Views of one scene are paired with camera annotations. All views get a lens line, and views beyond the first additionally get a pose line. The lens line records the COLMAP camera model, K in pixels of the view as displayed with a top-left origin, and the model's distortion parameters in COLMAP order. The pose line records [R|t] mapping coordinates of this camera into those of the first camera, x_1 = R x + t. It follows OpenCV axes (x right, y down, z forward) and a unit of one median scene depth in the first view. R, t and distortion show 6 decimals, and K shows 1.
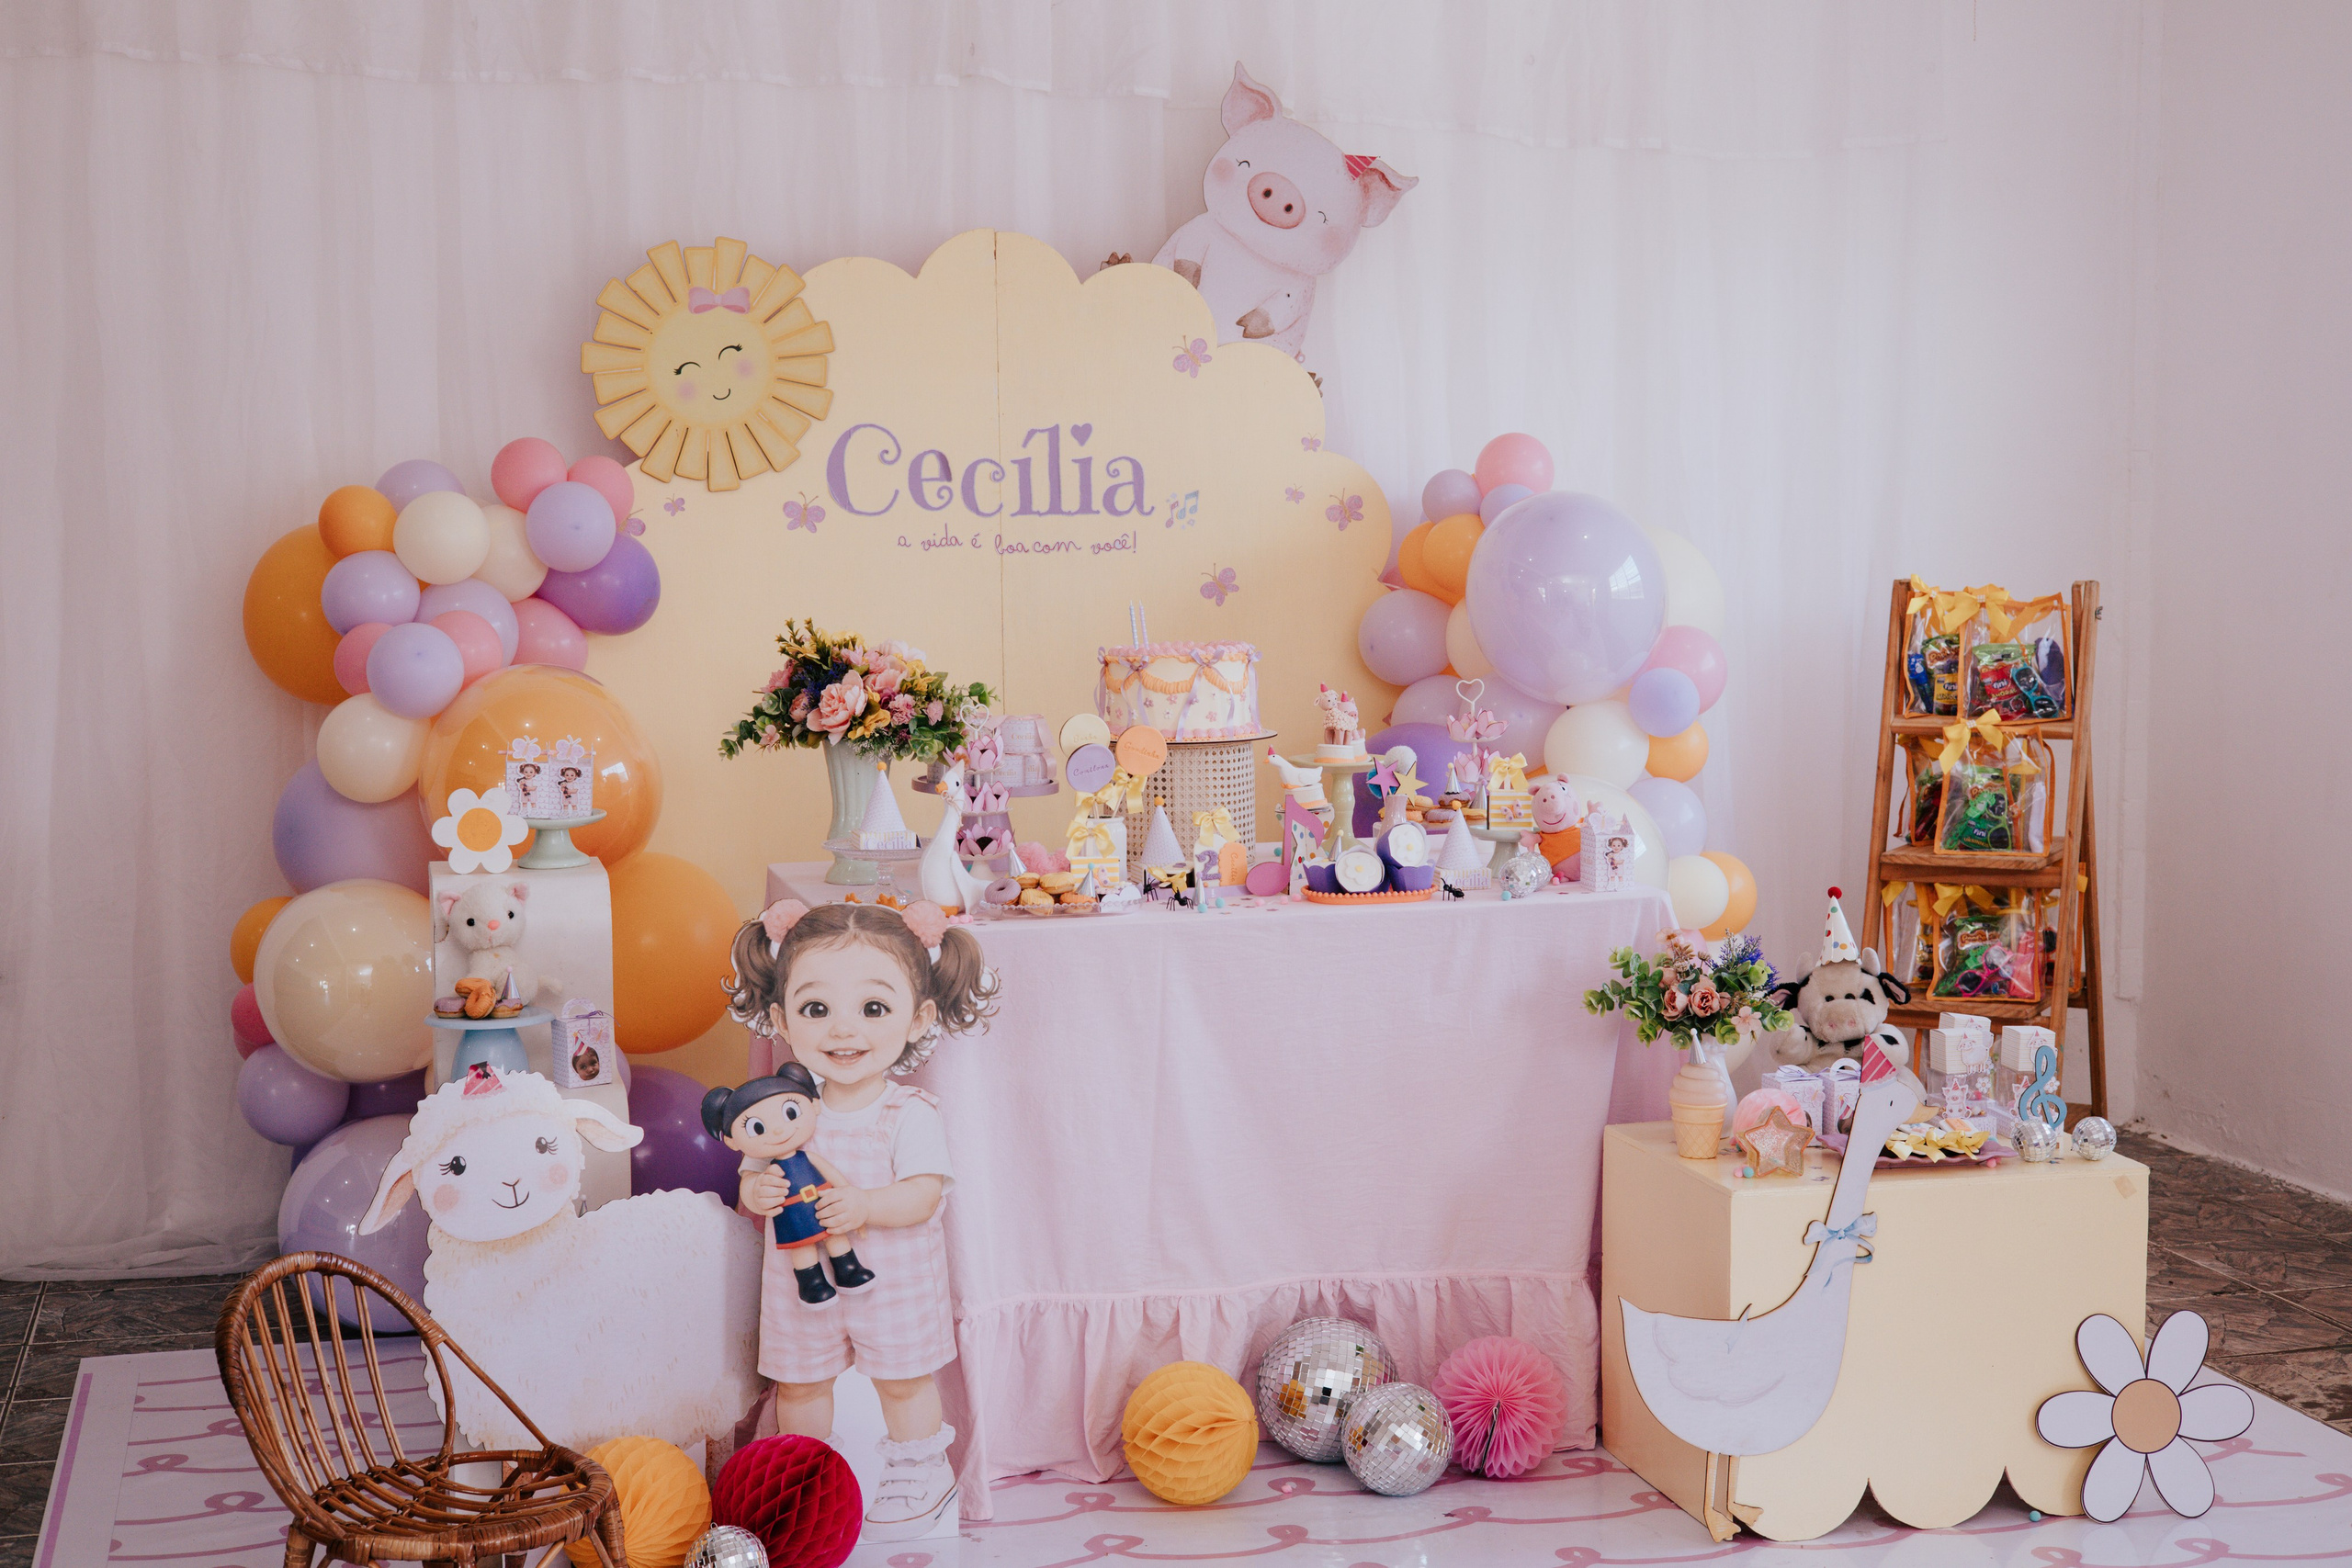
lens RADIAL K [[3251.4, 0, 1172.8], [0, 3251.4, 787.0], [0, 0, 1]] dist [0.050285, -0.177590]
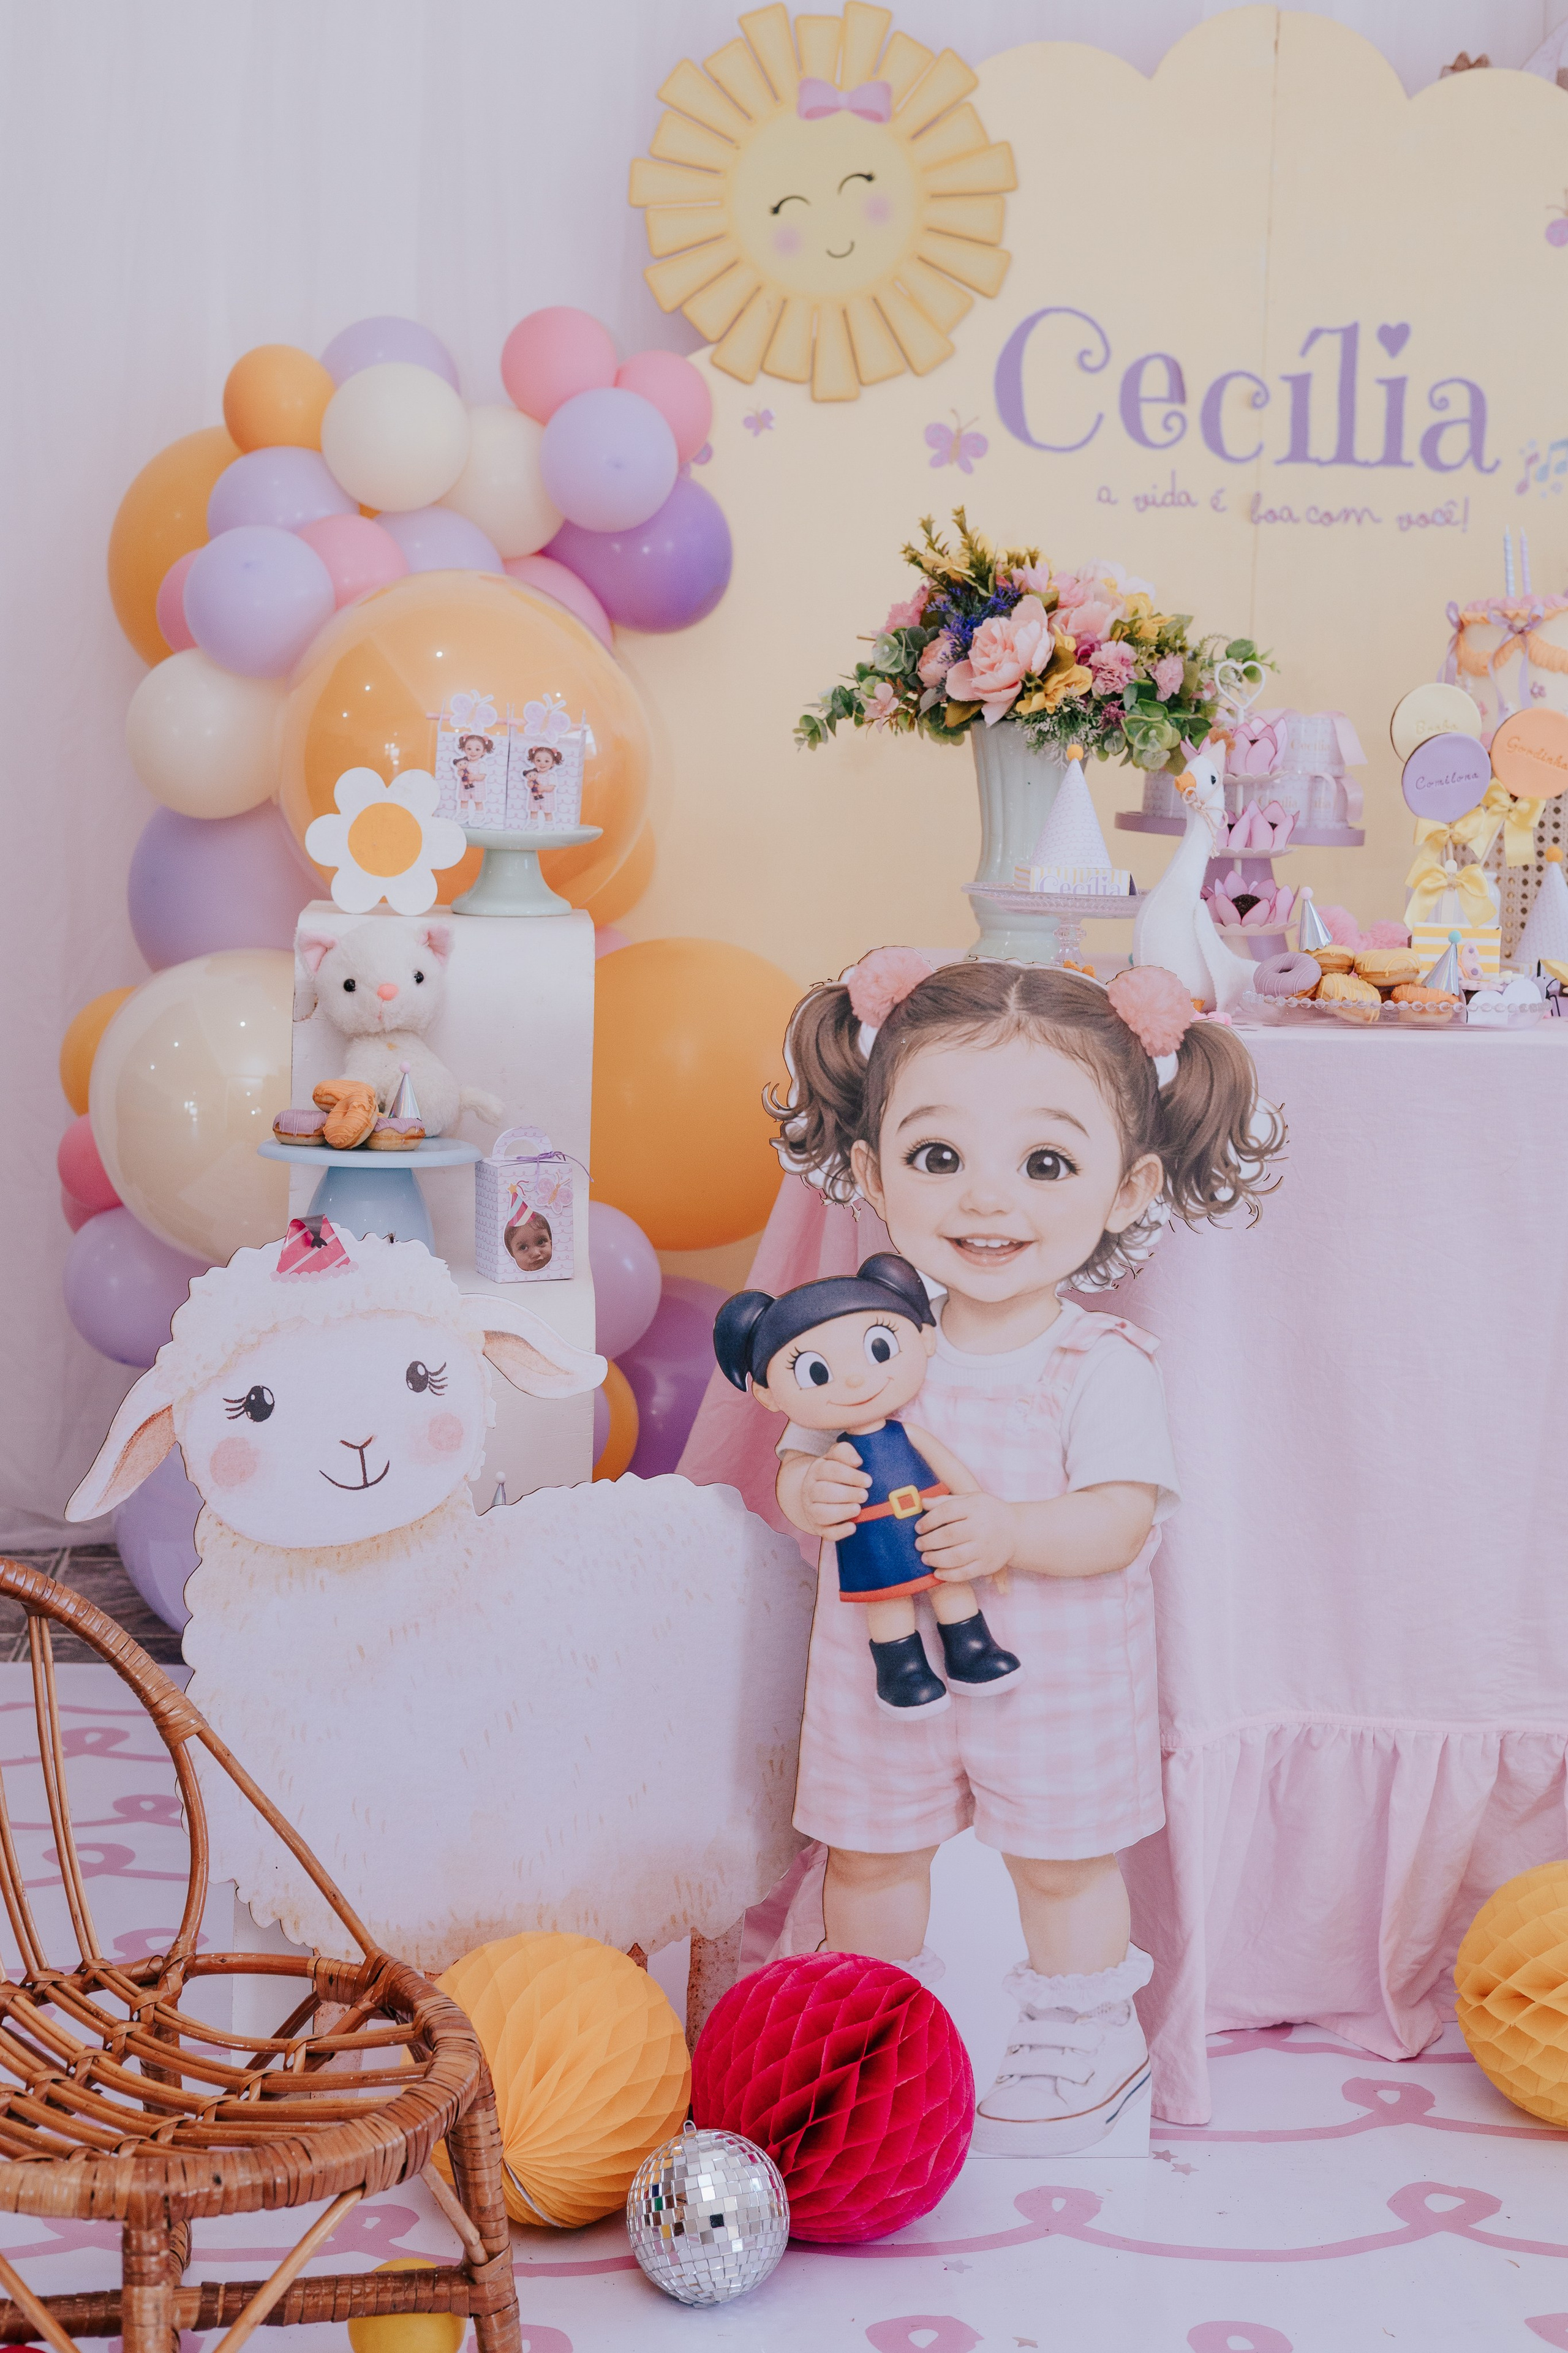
lens RADIAL K [[3389.2, 0, 784.6], [0, 3389.2, 1175.1], [0, 0, 1]] dist [0.008385, 0.038946]
pose [[0.986769, 0.059352, -0.150877, -0.041270], [-0.054039, 0.997774, 0.039073, 0.041422], [0.152860, -0.030402, 0.987780, 0.366507]]
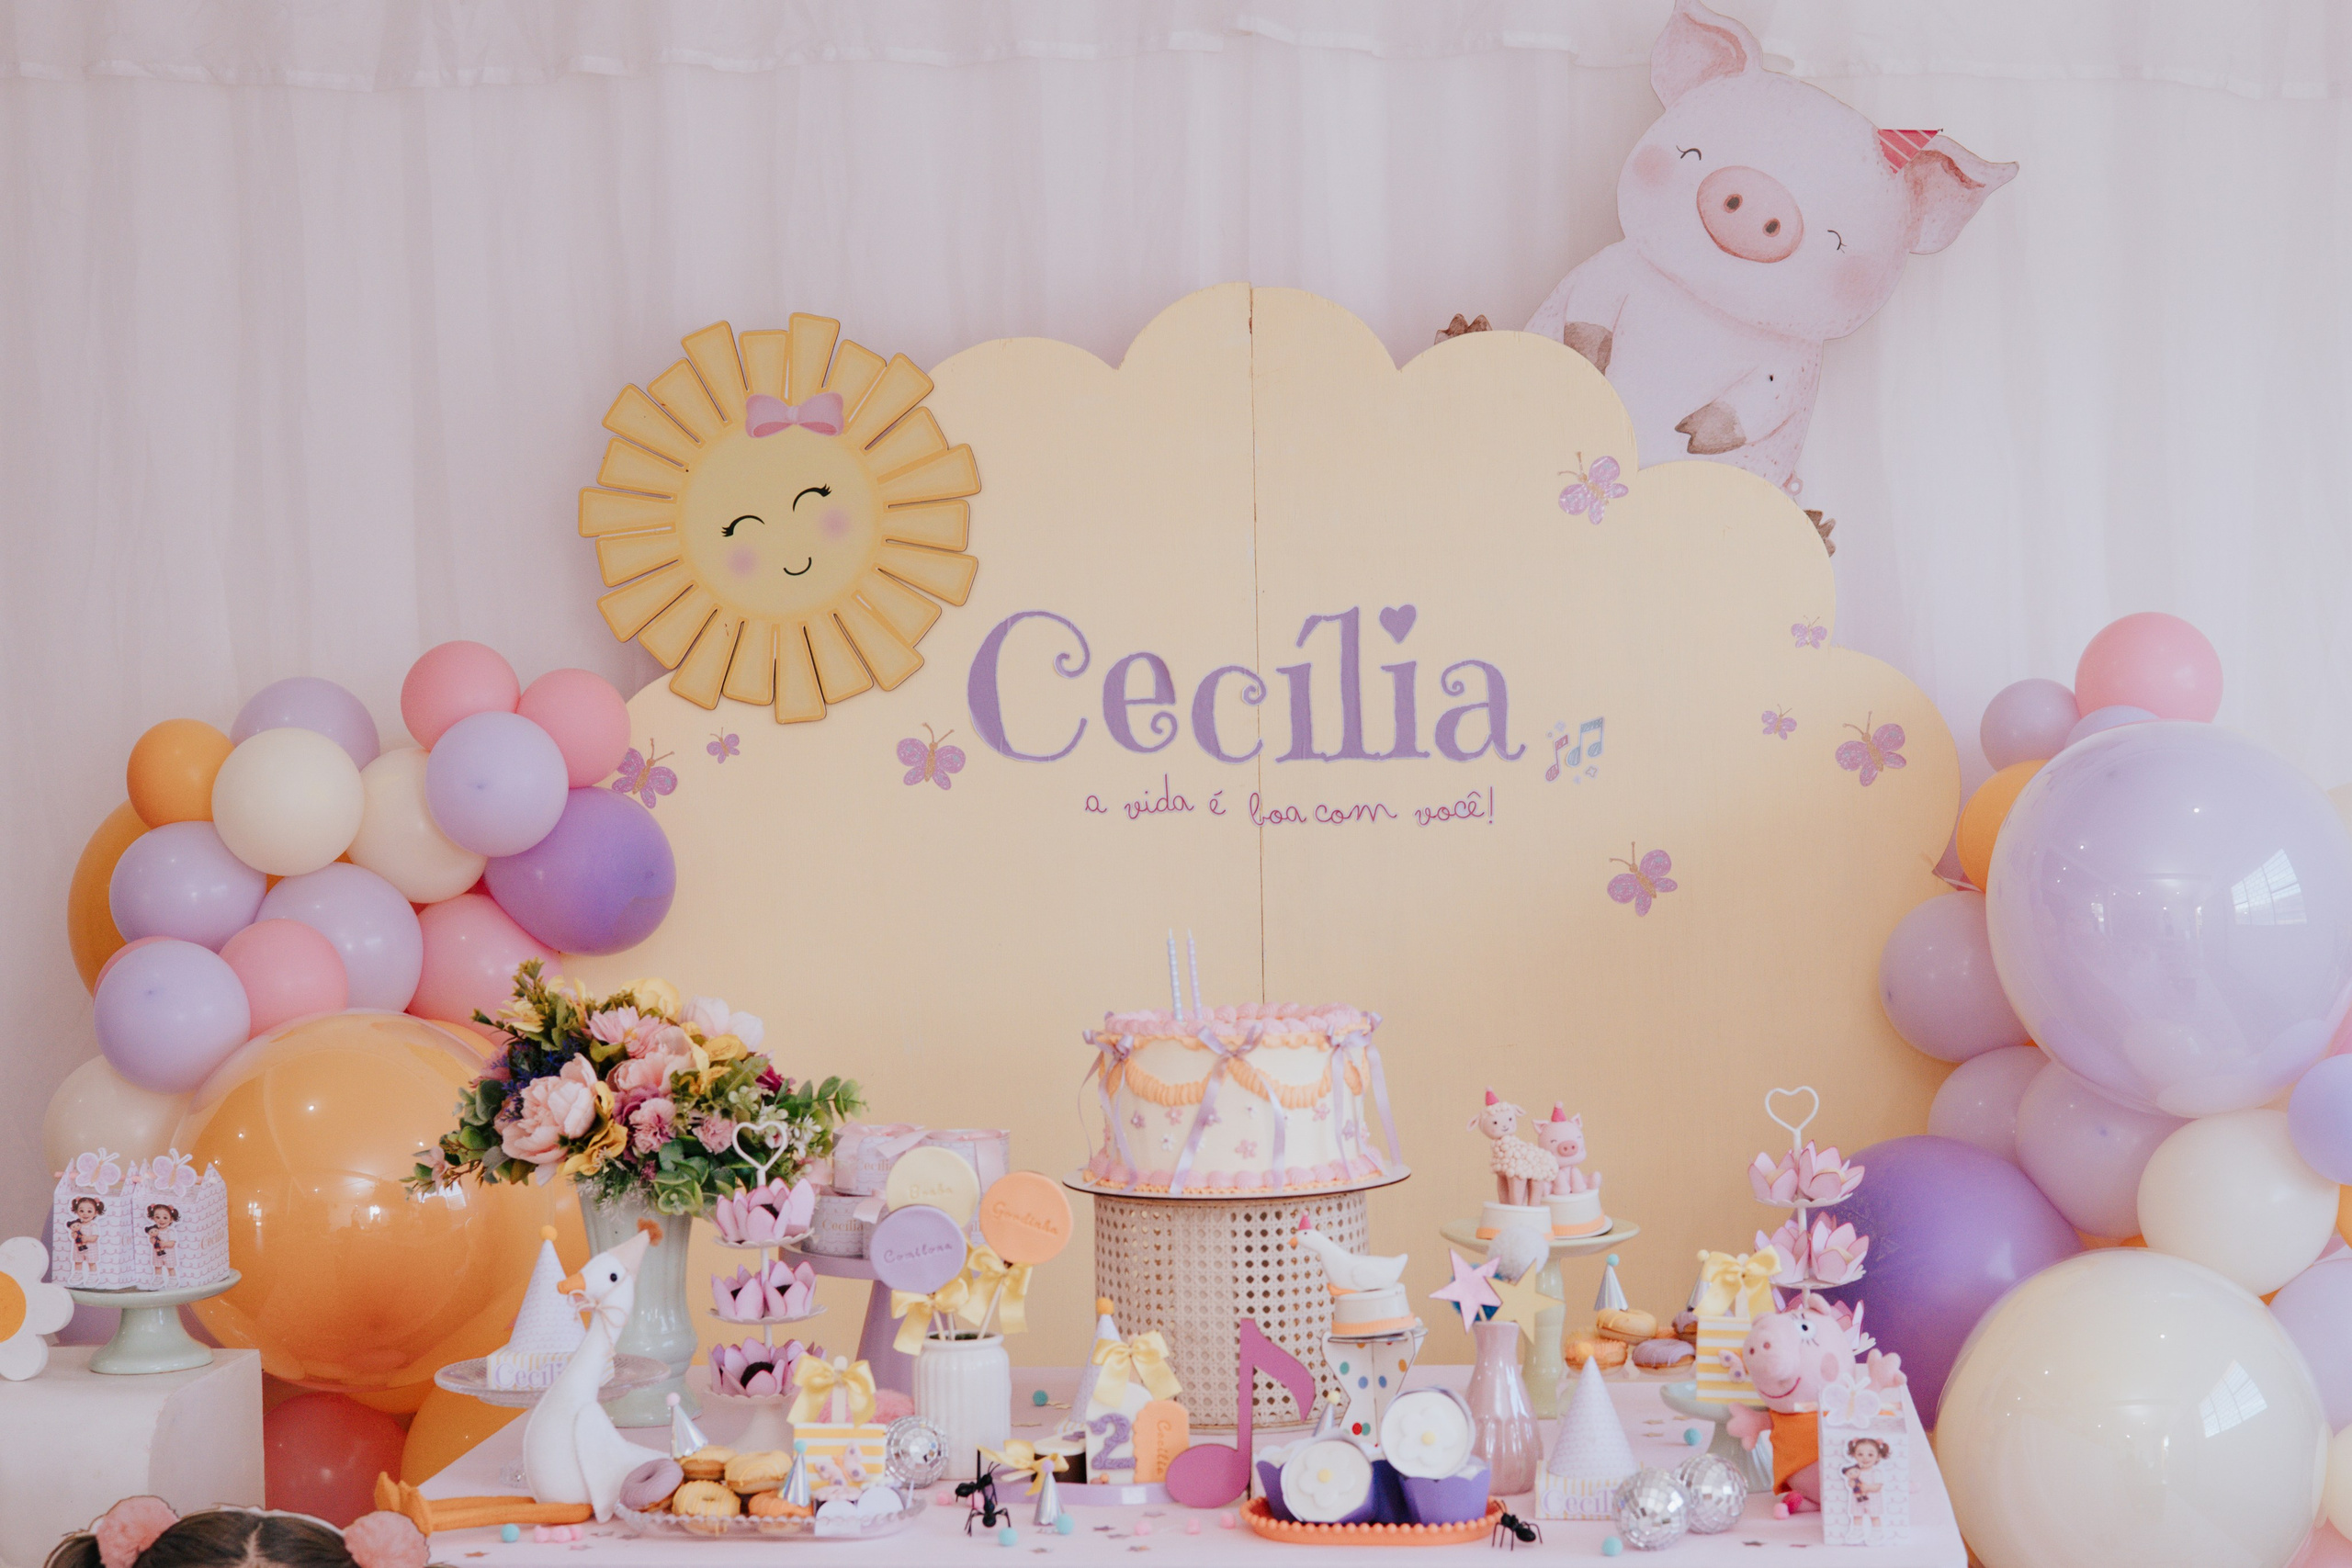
lens RADIAL K [[4146.1, 0, 1182.0], [0, 4146.1, 899.2], [0, 0, 1]] dist [0.053797, -0.203919]
pose [[0.930653, 0.014559, -0.365613, 0.243878], [-0.026788, 0.999238, -0.028397, -0.041565], [0.364920, 0.036222, 0.930334, 0.331779]]
